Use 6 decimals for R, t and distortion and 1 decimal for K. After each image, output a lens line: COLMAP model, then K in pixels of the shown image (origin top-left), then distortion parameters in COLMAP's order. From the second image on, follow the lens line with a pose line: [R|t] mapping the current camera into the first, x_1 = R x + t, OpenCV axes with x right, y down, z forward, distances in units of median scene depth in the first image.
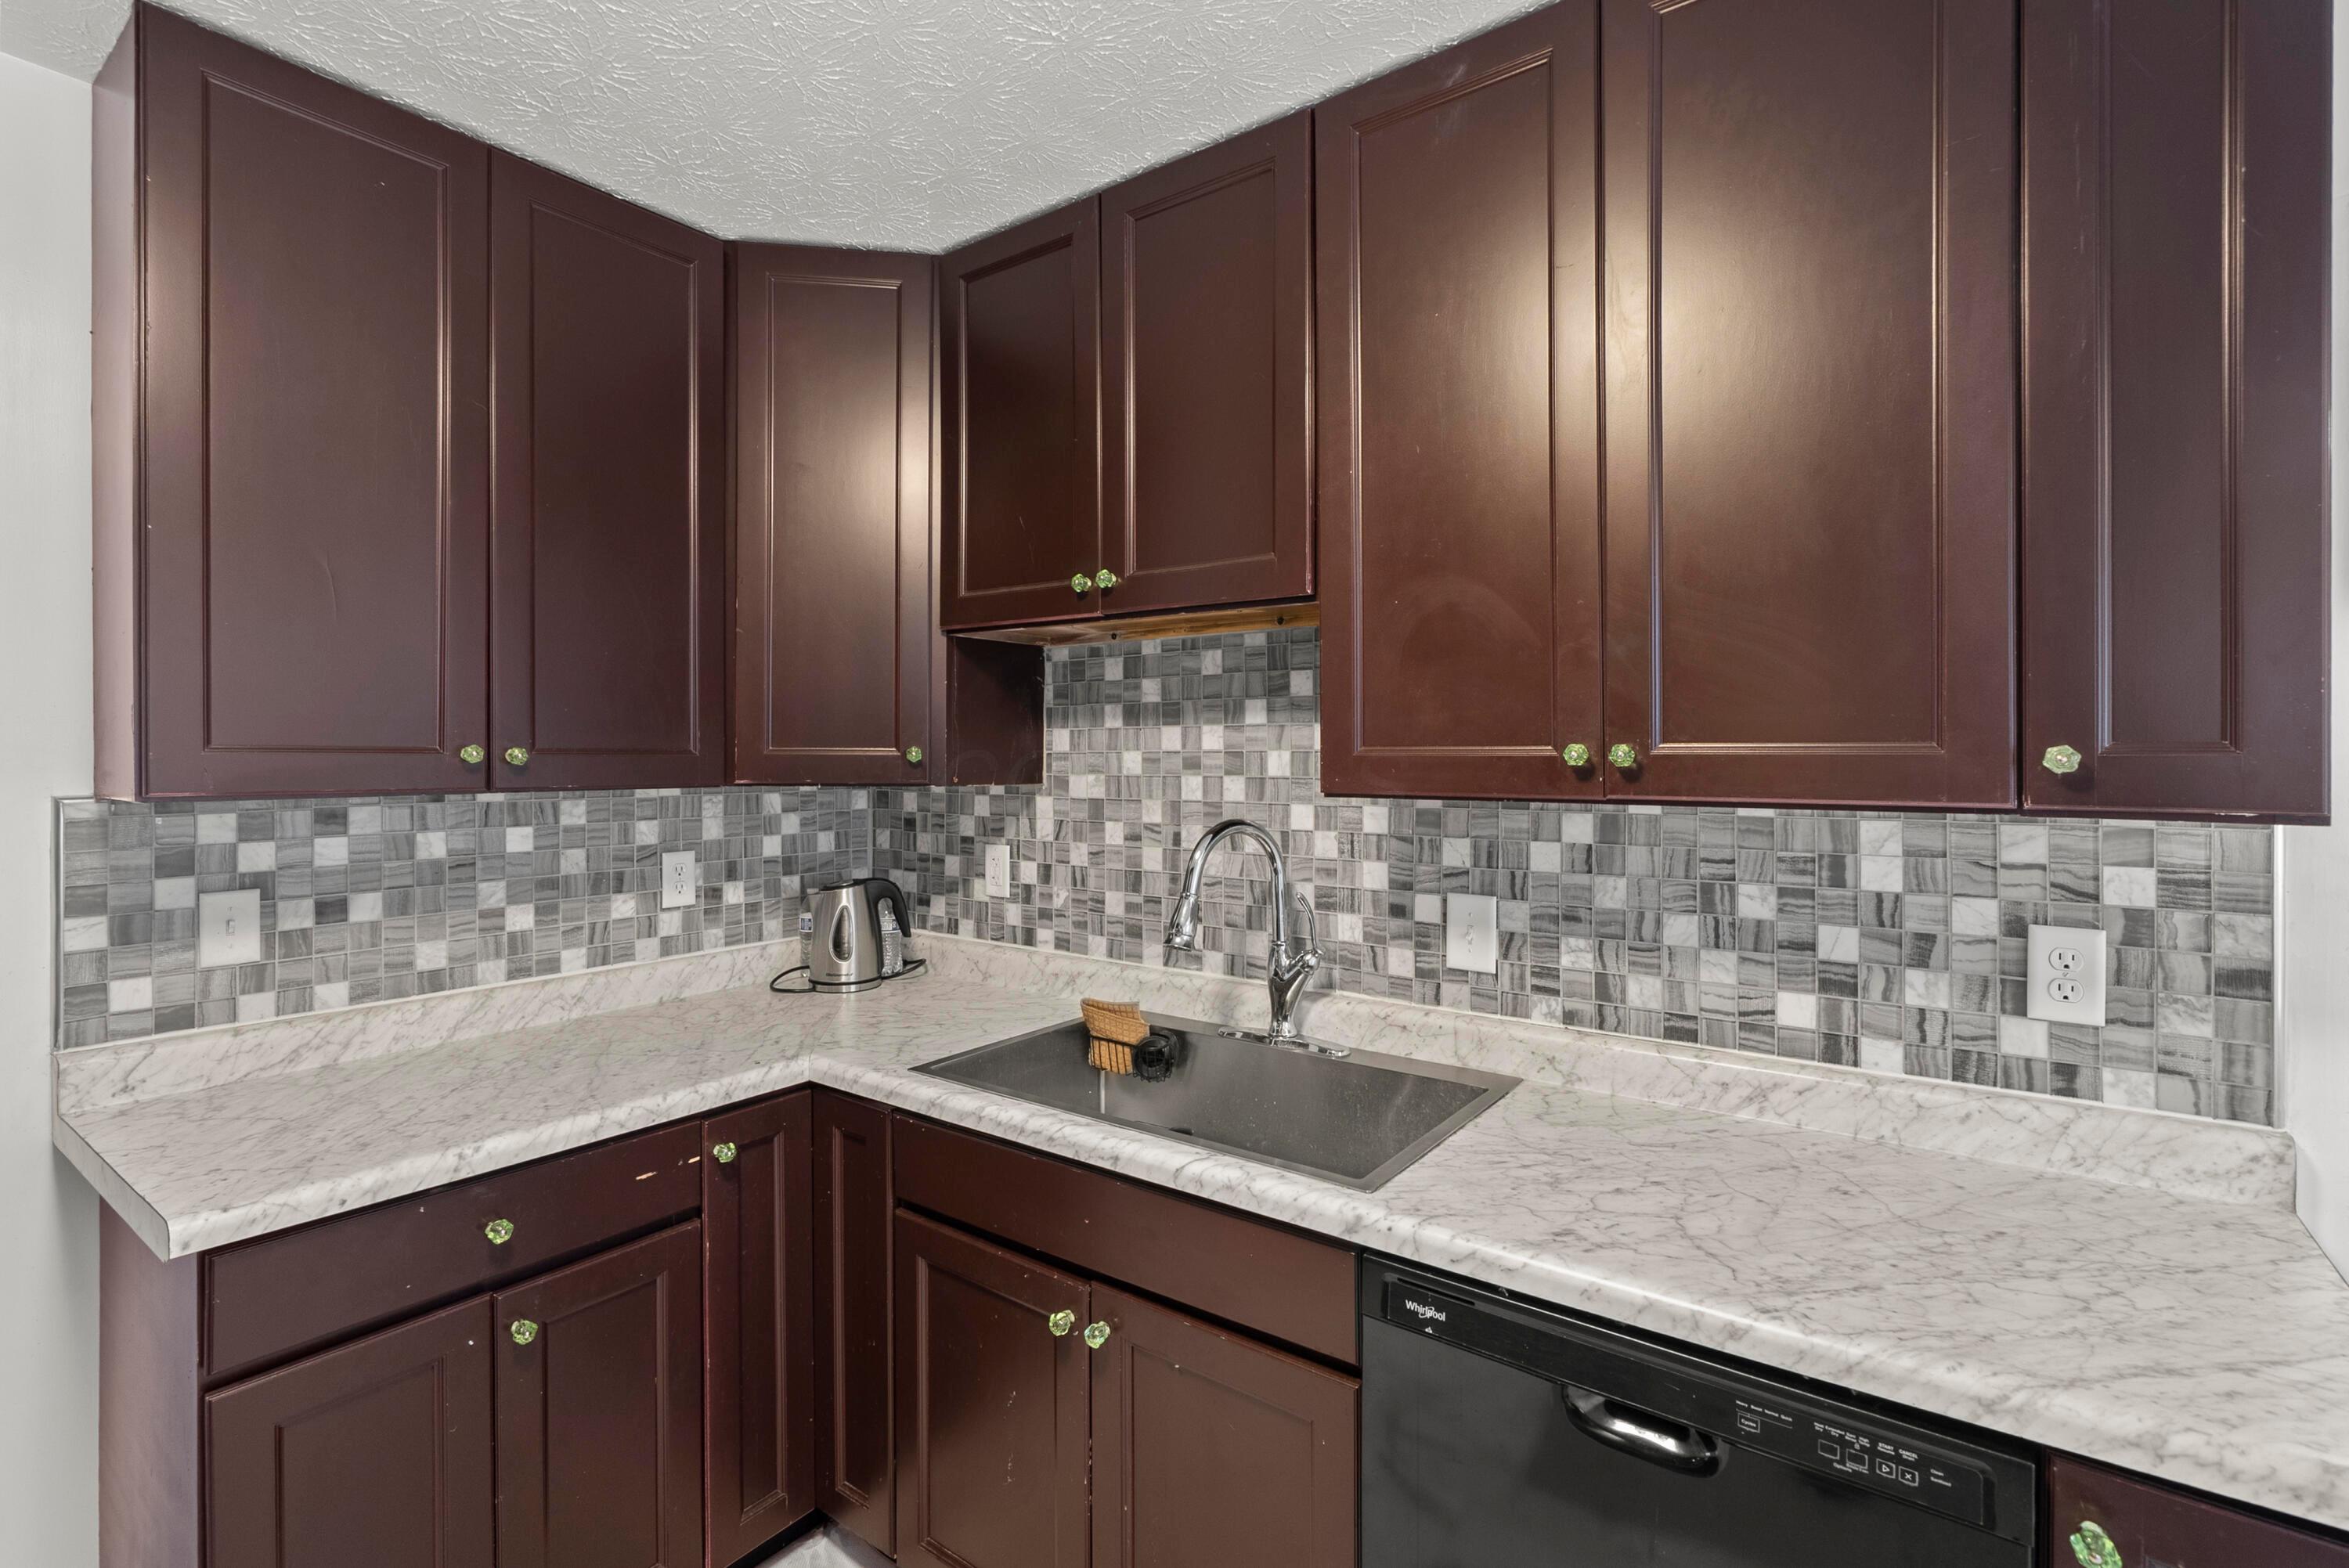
lens RADIAL K [[1065.4, 0, 1161.5], [0, 1065.4, 764.5], [0, 0, 1]] dist [0.003017, 0.000777]
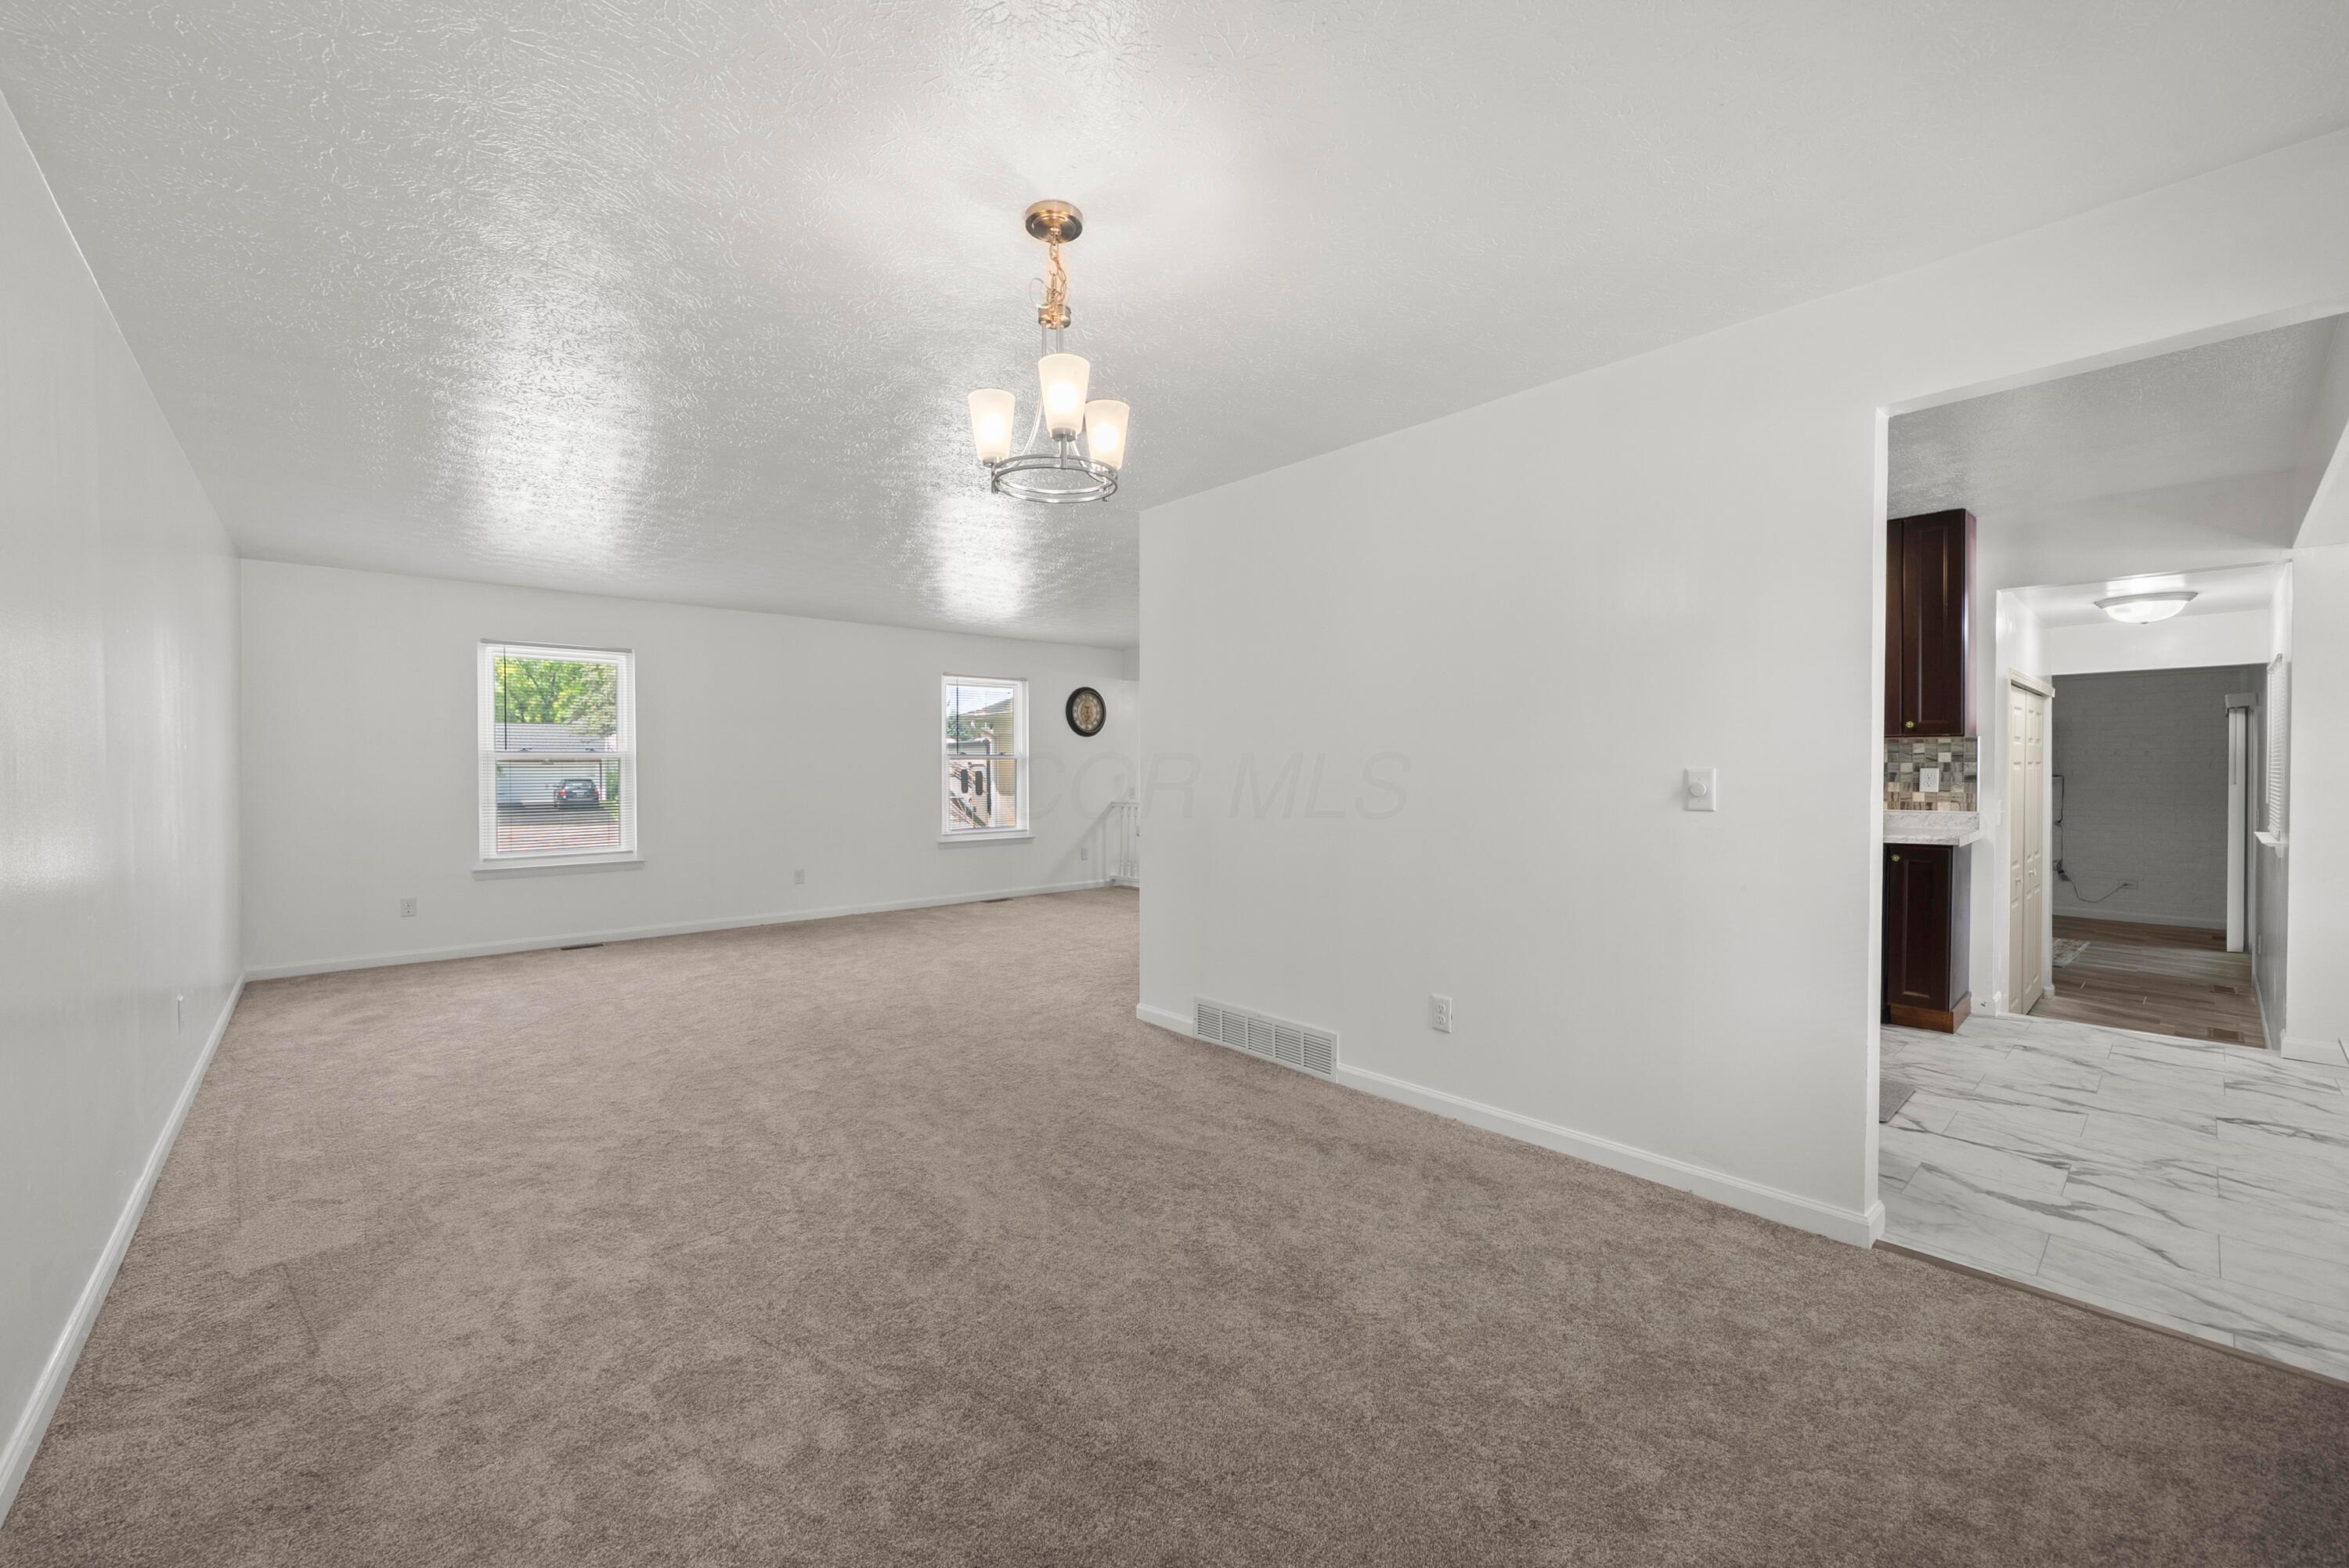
lens RADIAL K [[917.6, 0, 1159.0], [0, 917.6, 772.1], [0, 0, 1]] dist [-0.002636, 0.000239]
pose [[0.979258, -0.000514, -0.202617, -1.036355], [0.001366, 0.999991, 0.004067, 0.120518], [0.202613, -0.004260, 0.979250, -2.378171]]
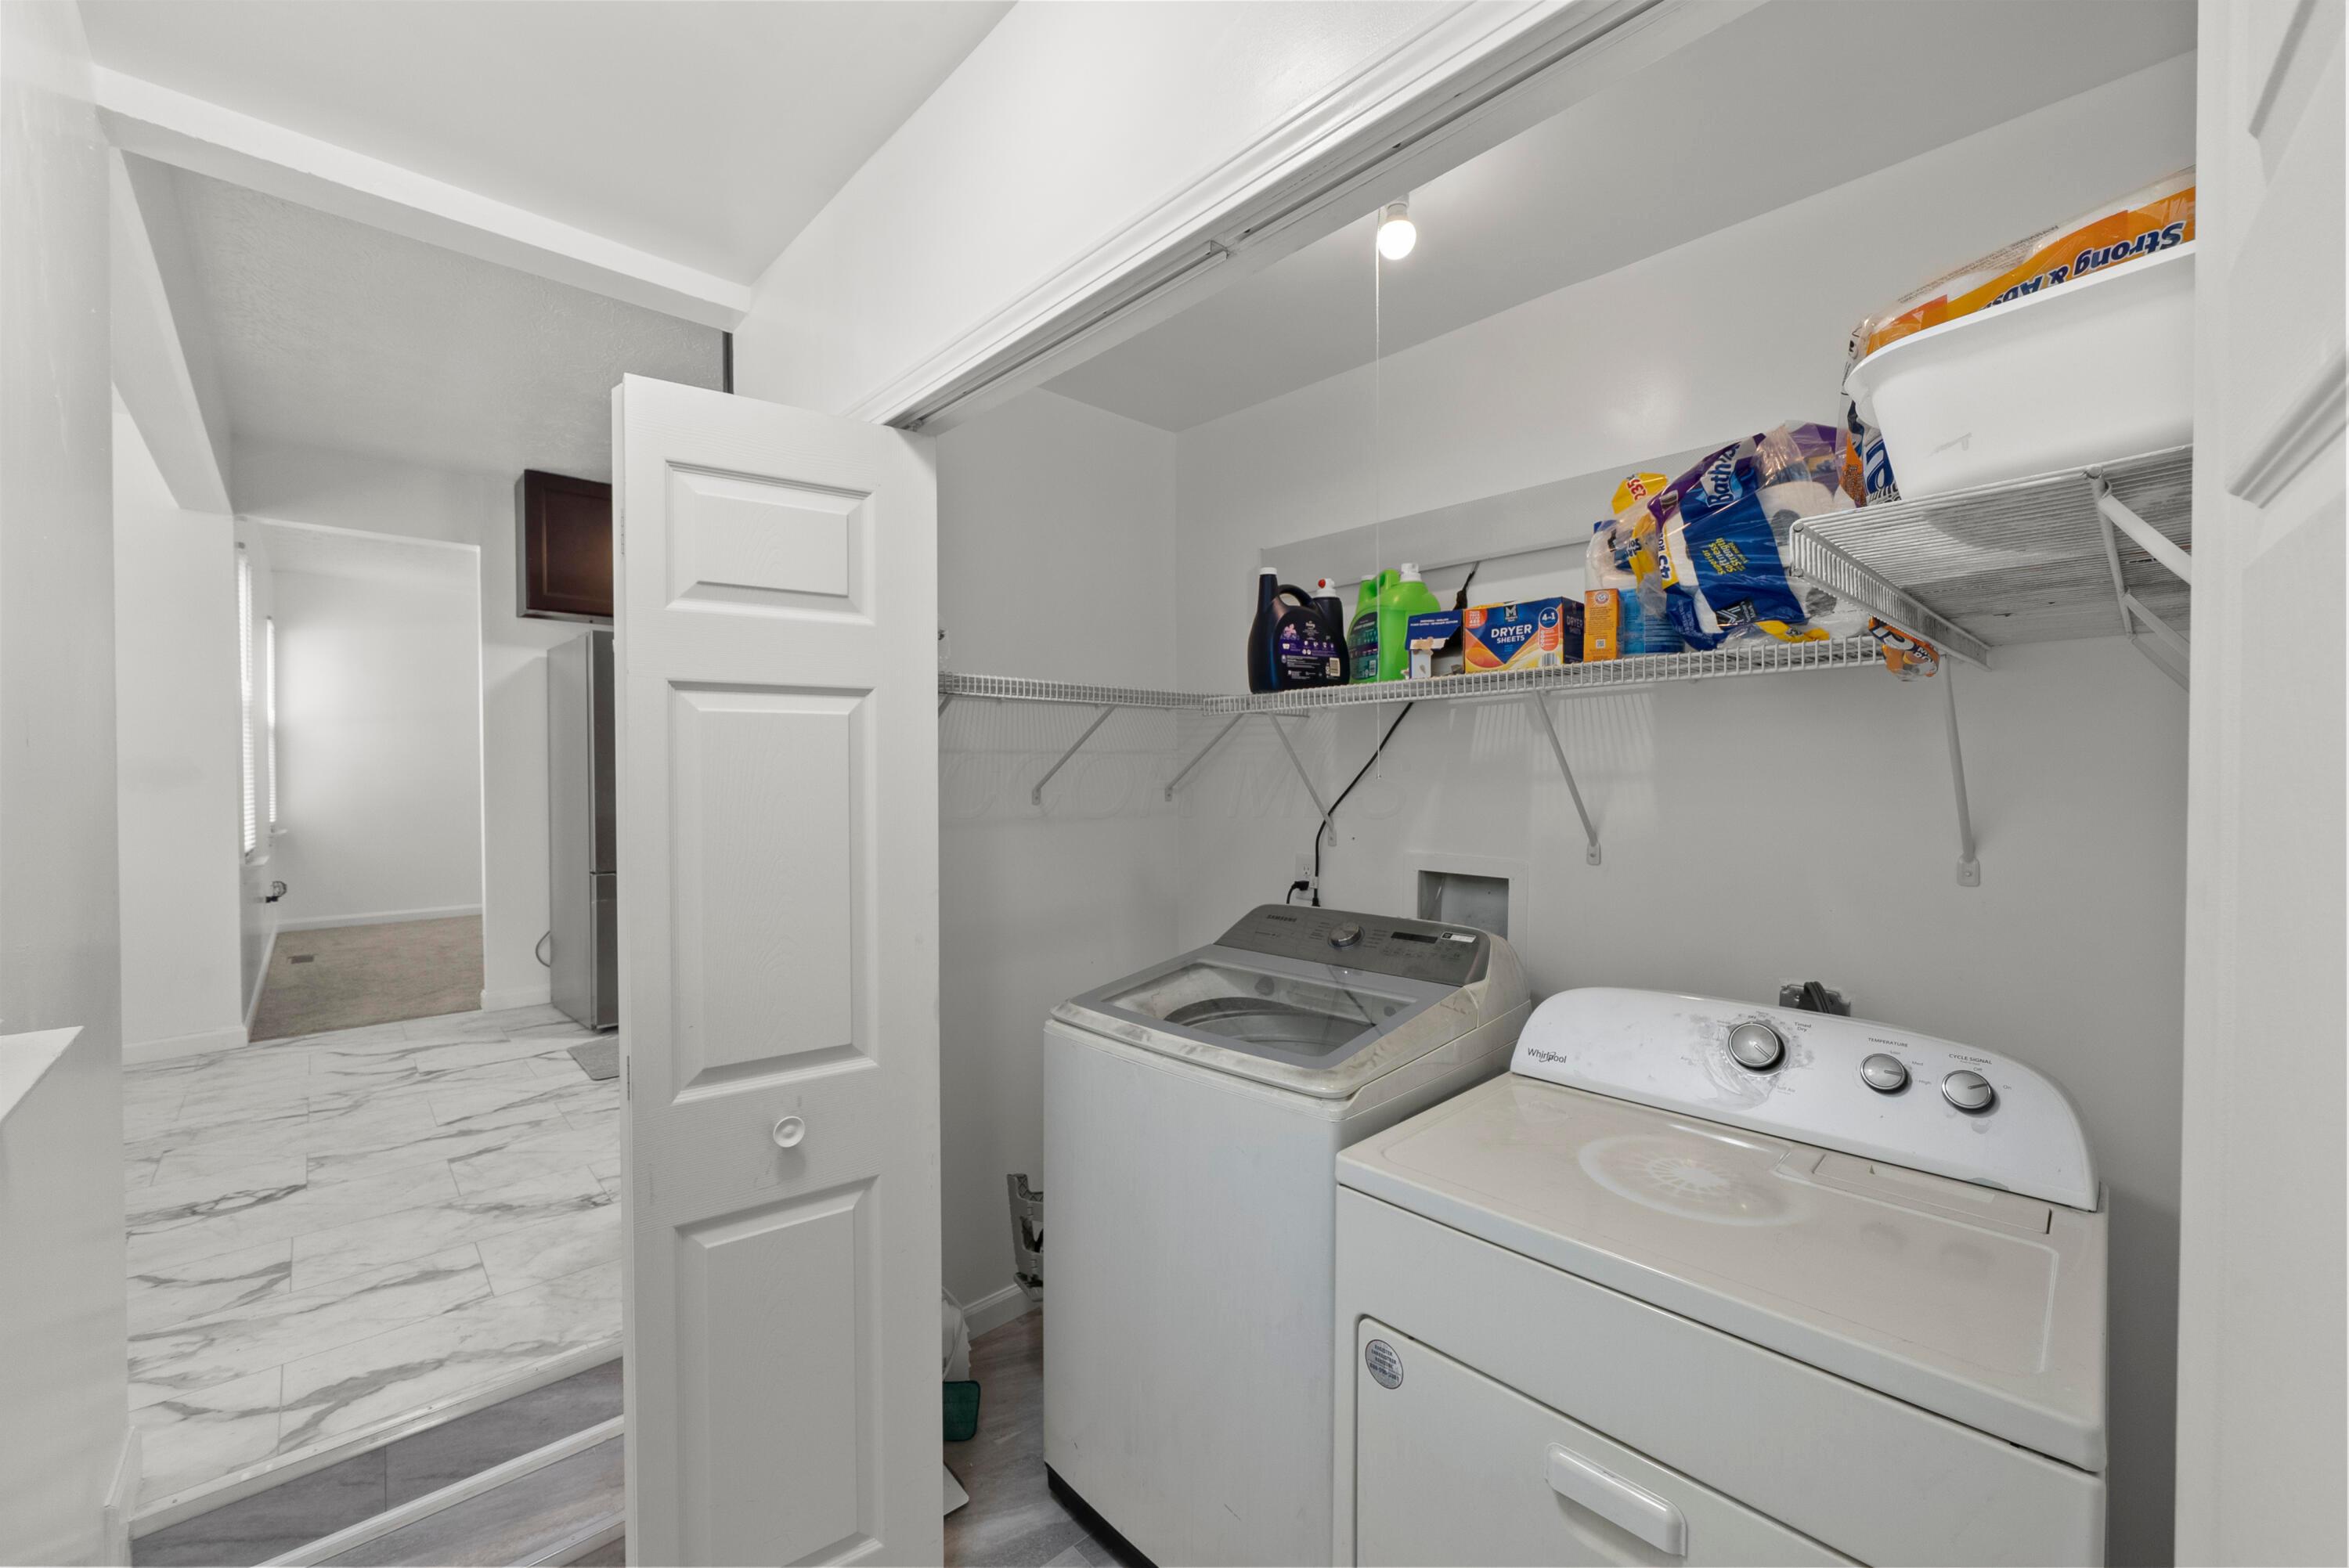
lens RADIAL K [[932.0, 0, 1174.5], [0, 932.0, 784.0], [0, 0, 1]] dist [0.001028, -0.000045]
pose [[-0.176080, 0.018720, -0.984198, 1.908364], [-0.000731, 0.999816, 0.019148, 0.175771], [0.984376, 0.004091, -0.176034, 1.507014]]
